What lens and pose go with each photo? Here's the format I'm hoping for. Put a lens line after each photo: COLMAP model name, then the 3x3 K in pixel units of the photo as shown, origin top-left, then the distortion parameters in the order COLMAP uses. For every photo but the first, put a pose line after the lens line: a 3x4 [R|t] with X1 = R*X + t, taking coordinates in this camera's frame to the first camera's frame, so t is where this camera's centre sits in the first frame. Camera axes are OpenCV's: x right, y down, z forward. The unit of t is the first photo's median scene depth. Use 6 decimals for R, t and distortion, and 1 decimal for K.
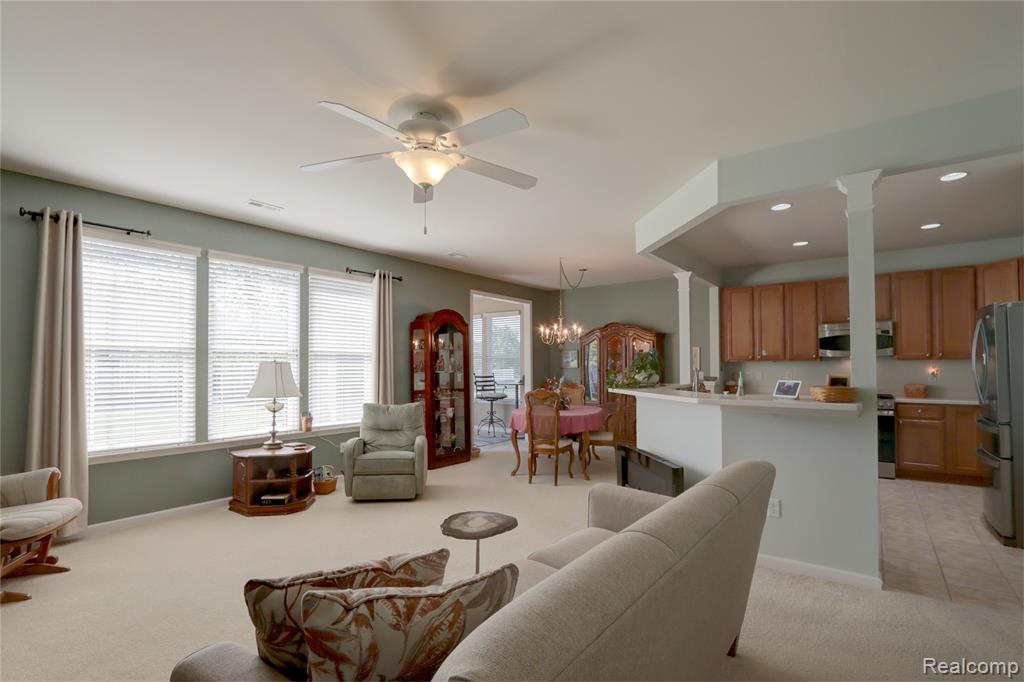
lens RADIAL K [[480.9, 0, 515.5], [0, 480.9, 356.4], [0, 0, 1]] dist [-0.018010, 0.003520]
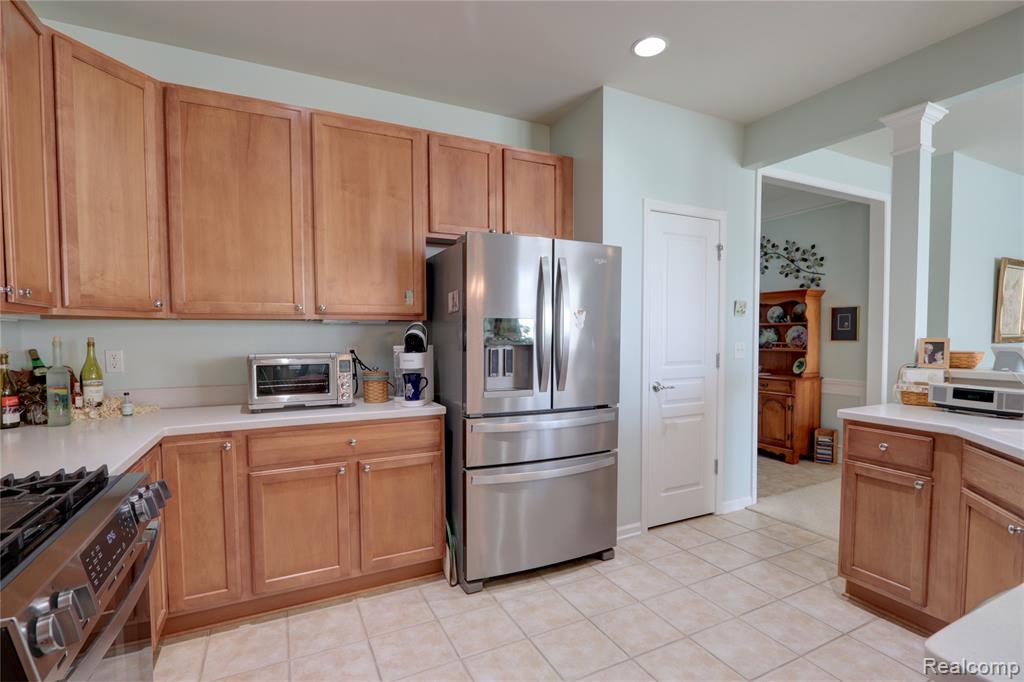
lens RADIAL K [[480.9, 0, 515.5], [0, 480.9, 356.4], [0, 0, 1]] dist [-0.018010, 0.003520]
pose [[-0.894771, -0.011971, 0.446365, 0.539501], [-0.000640, 0.999674, 0.025526, 0.027623], [-0.446525, 0.022554, -0.894487, 1.162546]]
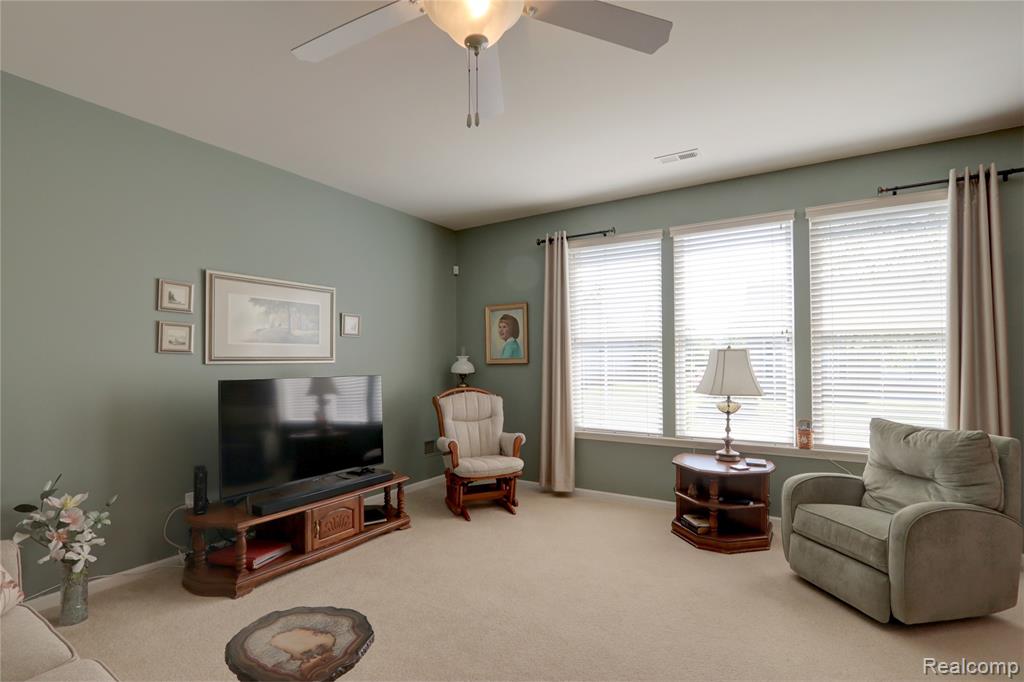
lens RADIAL K [[480.9, 0, 515.5], [0, 480.9, 356.4], [0, 0, 1]] dist [-0.018010, 0.003520]
pose [[0.090251, -0.004266, -0.995910, 0.206429], [0.025462, 0.999674, -0.001975, 0.014329], [0.995594, -0.025180, 0.090330, 0.517249]]
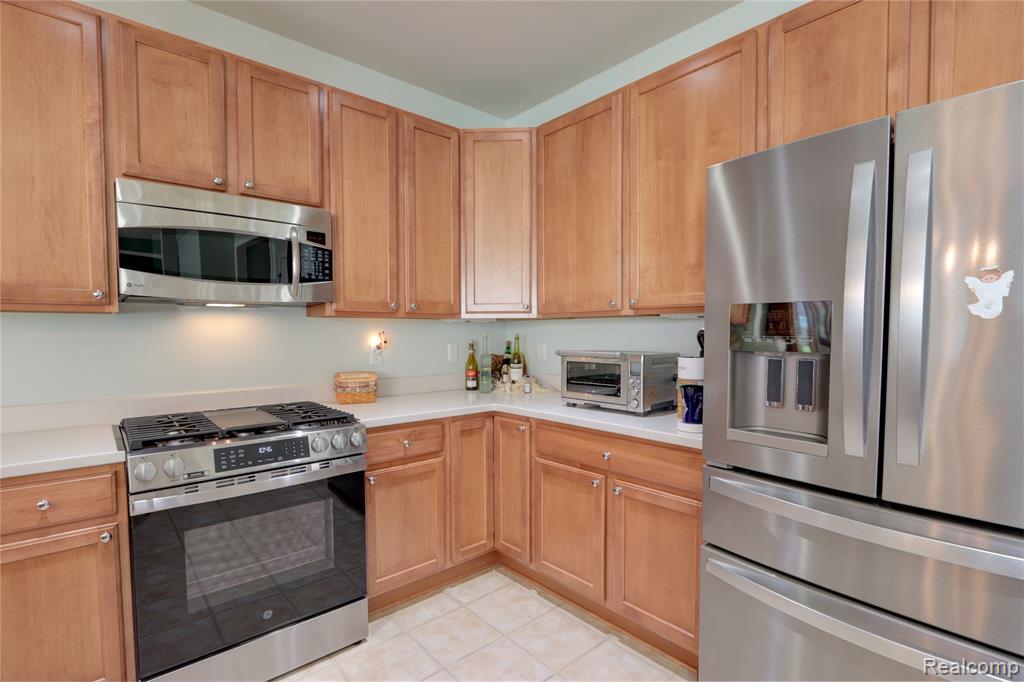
lens RADIAL K [[480.9, 0, 515.5], [0, 480.9, 356.4], [0, 0, 1]] dist [-0.018010, 0.003520]
pose [[0.200930, -0.044226, 0.978607, 0.482931], [-0.018075, 0.998643, 0.048843, 0.021262], [-0.979439, -0.027502, 0.199858, 0.844406]]
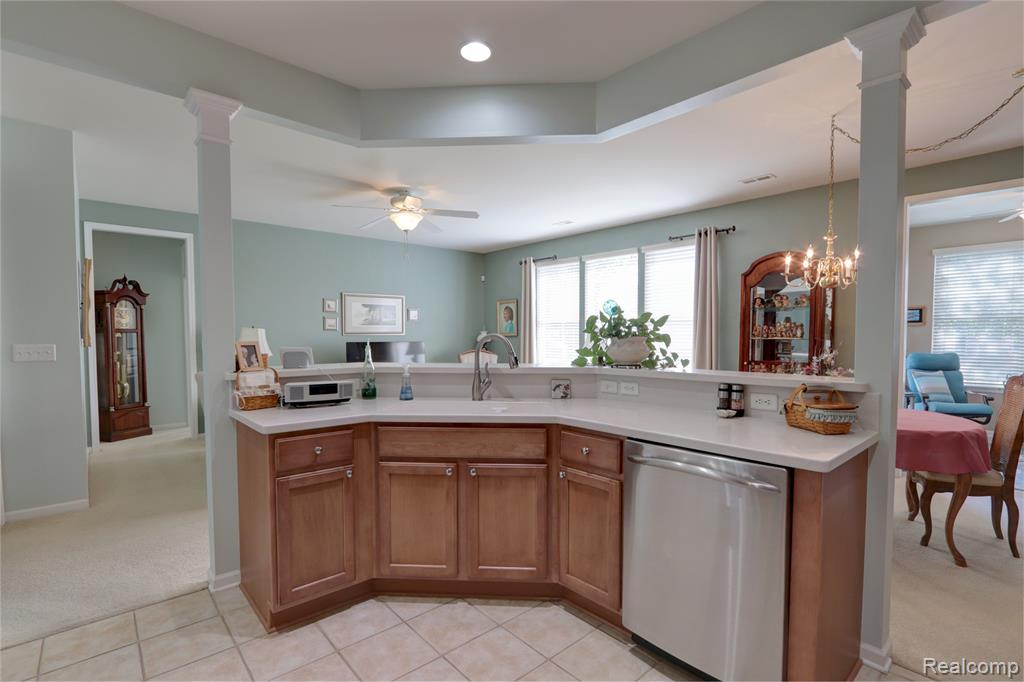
lens RADIAL K [[480.9, 0, 515.5], [0, 480.9, 356.4], [0, 0, 1]] dist [-0.018010, 0.003520]
pose [[-0.193568, 0.050094, -0.979807, 0.793199], [0.022721, 0.998657, 0.046569, 0.020295], [0.980824, -0.013248, -0.194446, 0.913429]]
